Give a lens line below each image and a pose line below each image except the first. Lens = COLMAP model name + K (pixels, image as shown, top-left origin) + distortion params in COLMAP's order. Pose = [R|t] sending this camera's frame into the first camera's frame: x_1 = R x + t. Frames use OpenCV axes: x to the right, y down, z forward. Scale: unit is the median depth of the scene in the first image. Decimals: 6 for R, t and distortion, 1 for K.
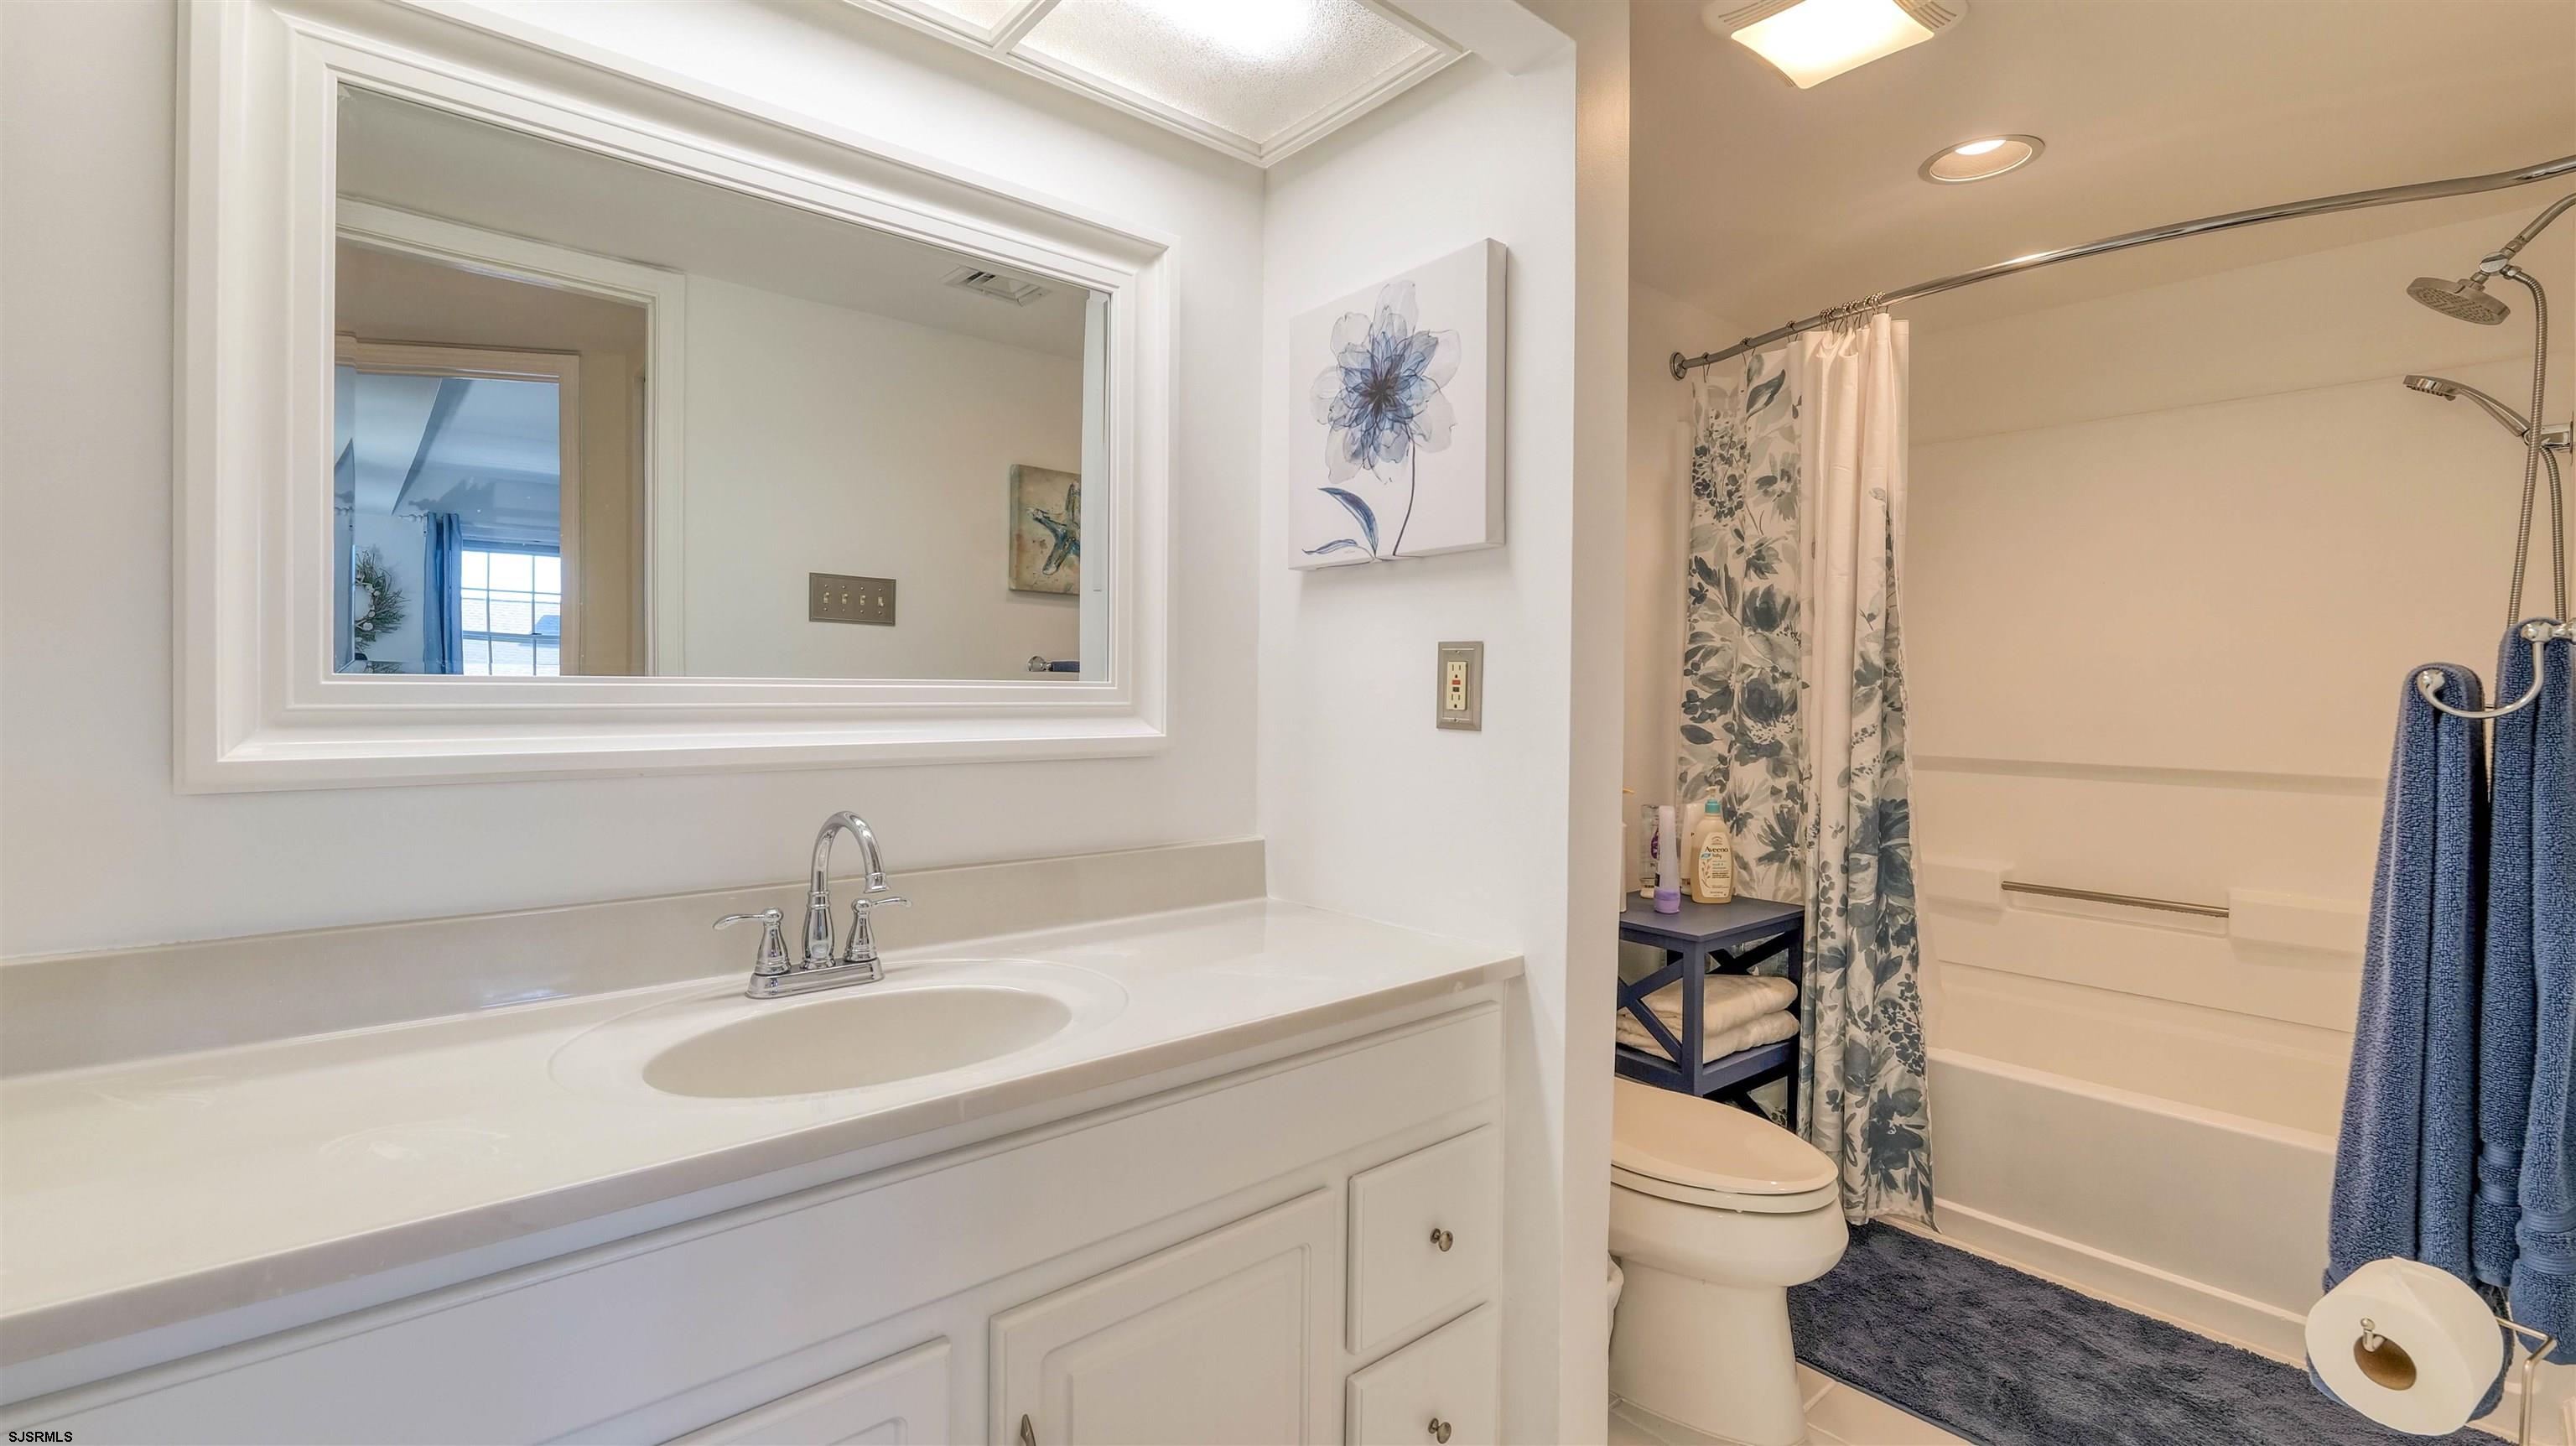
lens RADIAL K [[1052.2, 0, 1288.9], [0, 1052.2, 709.0], [0, 0, 1]] dist [-0.010671, 0.000019]
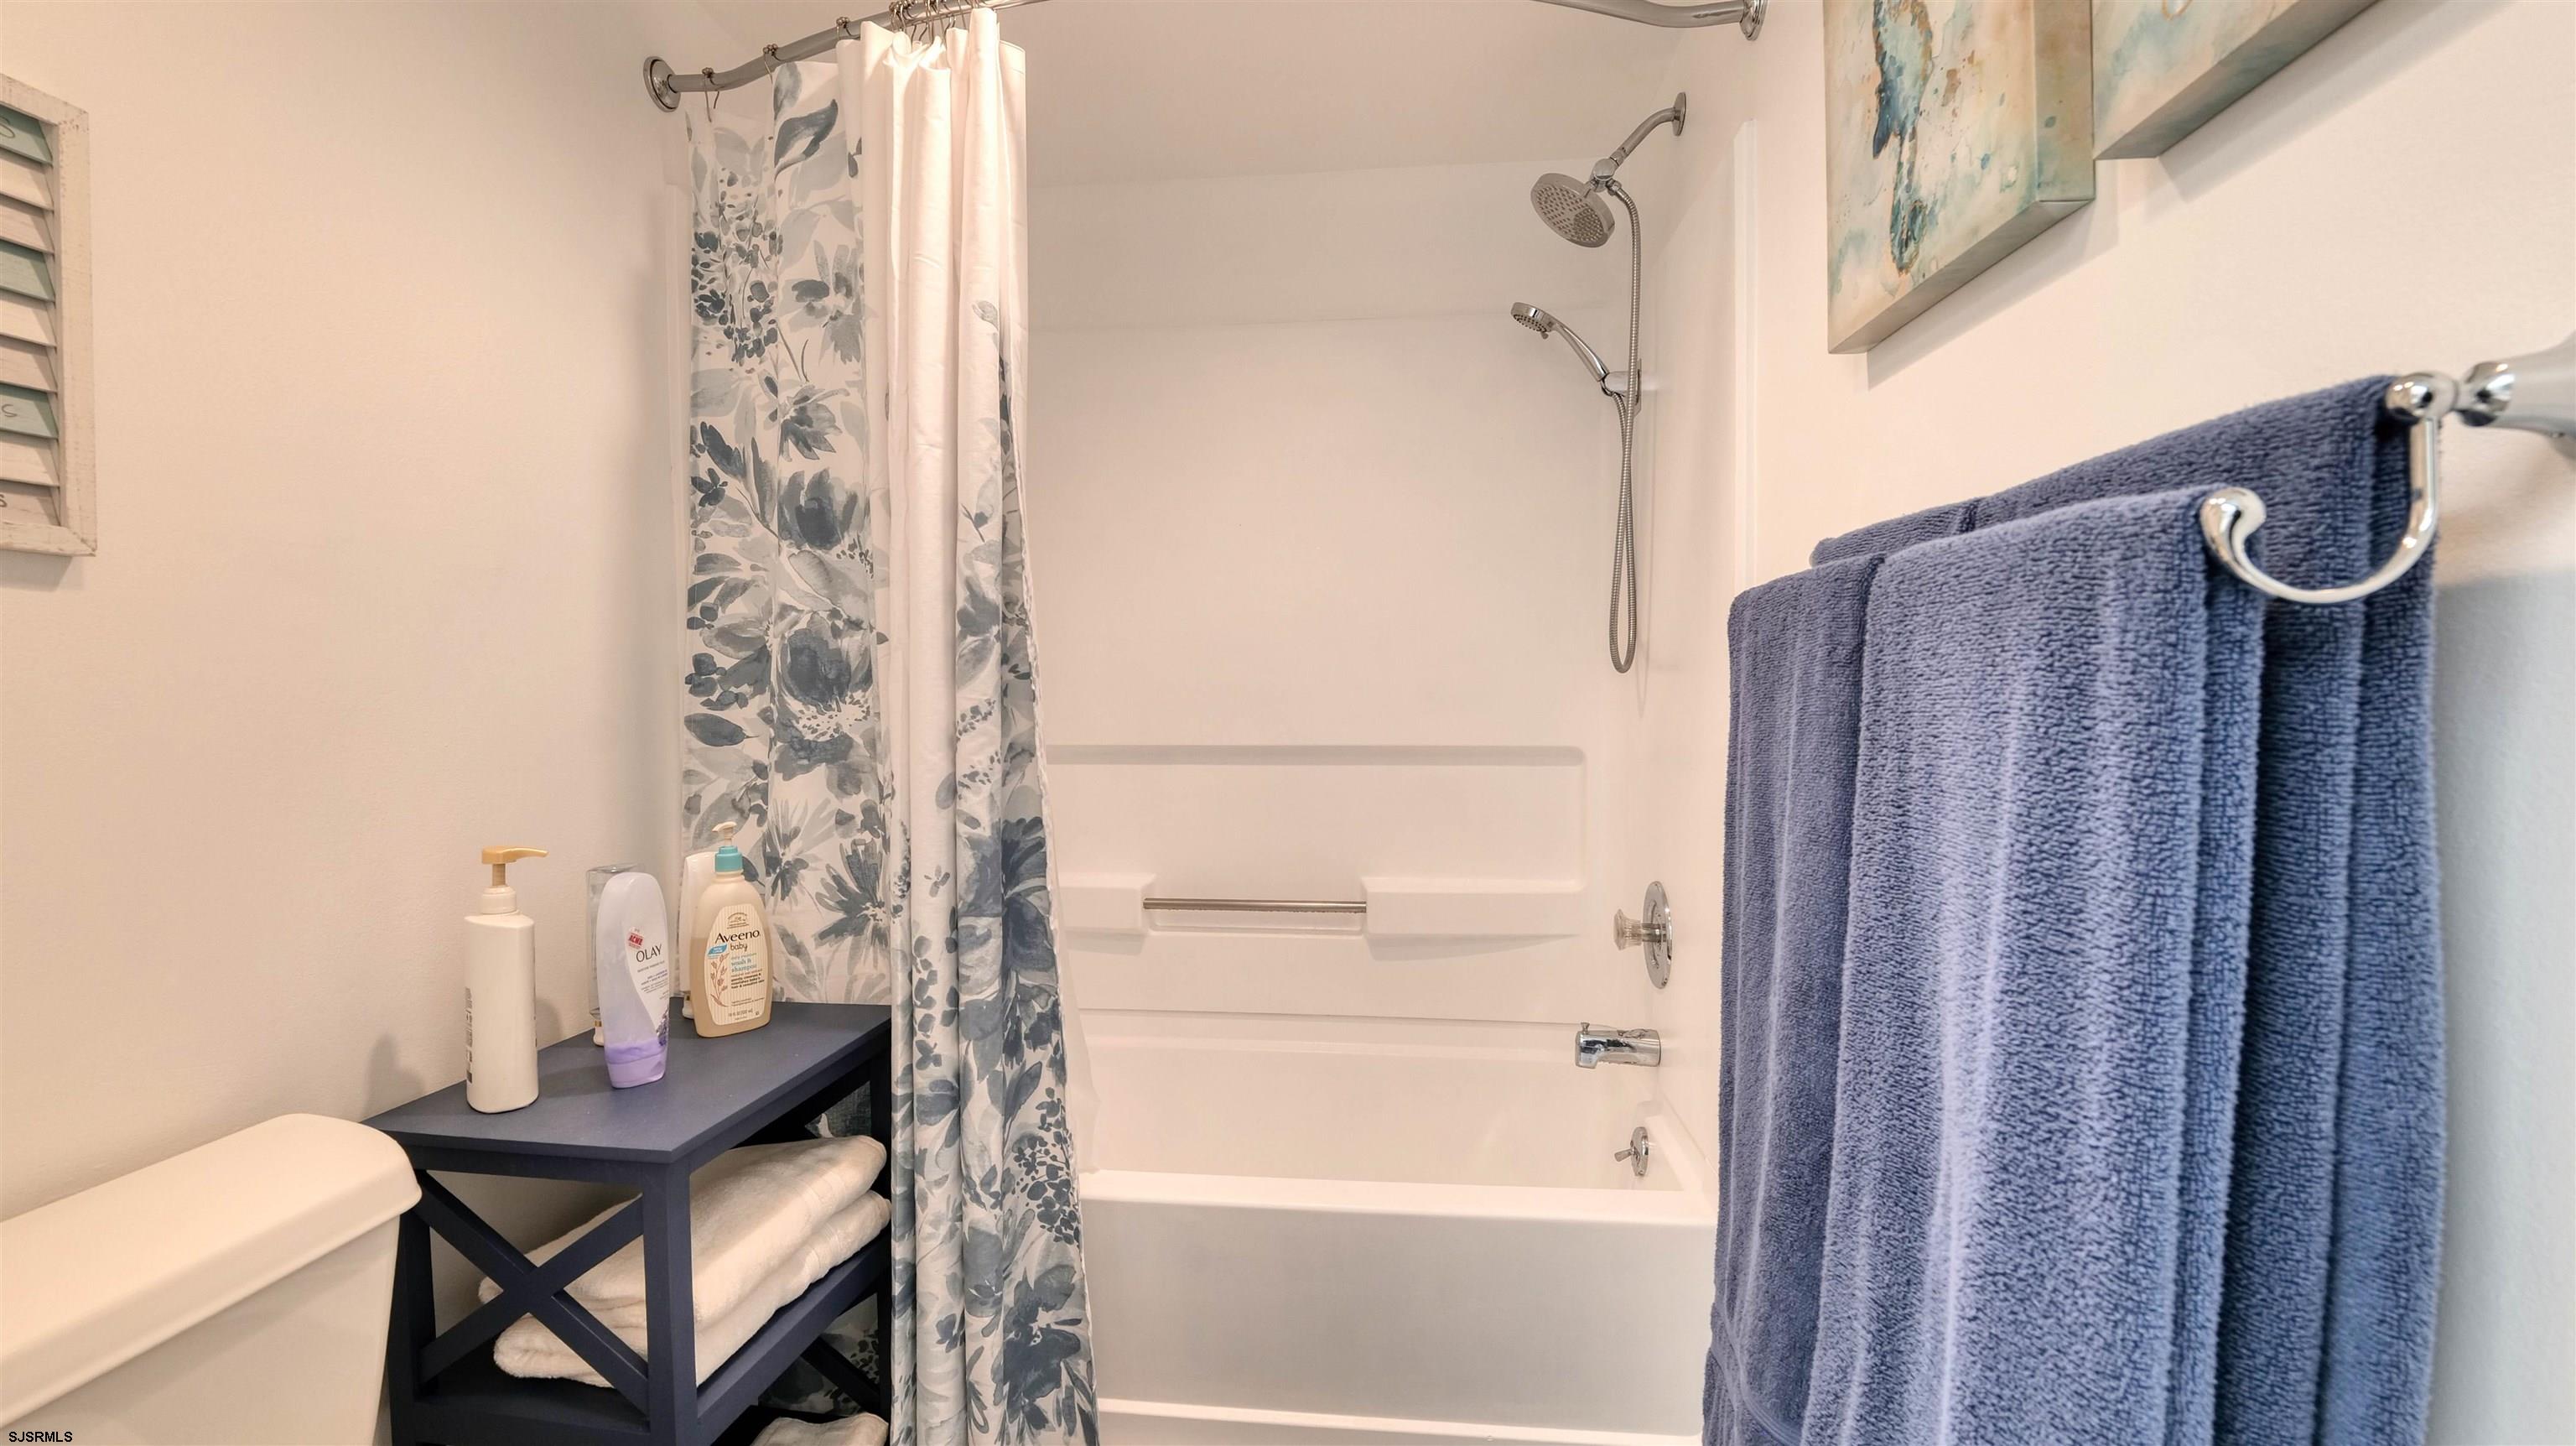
lens RADIAL K [[1052.2, 0, 1288.9], [0, 1052.2, 709.0], [0, 0, 1]] dist [-0.010671, 0.000019]
pose [[0.707062, -0.026510, 0.706655, 0.244725], [0.024503, 0.999615, 0.012984, 0.015754], [-0.706727, 0.008135, 0.707440, 0.437338]]
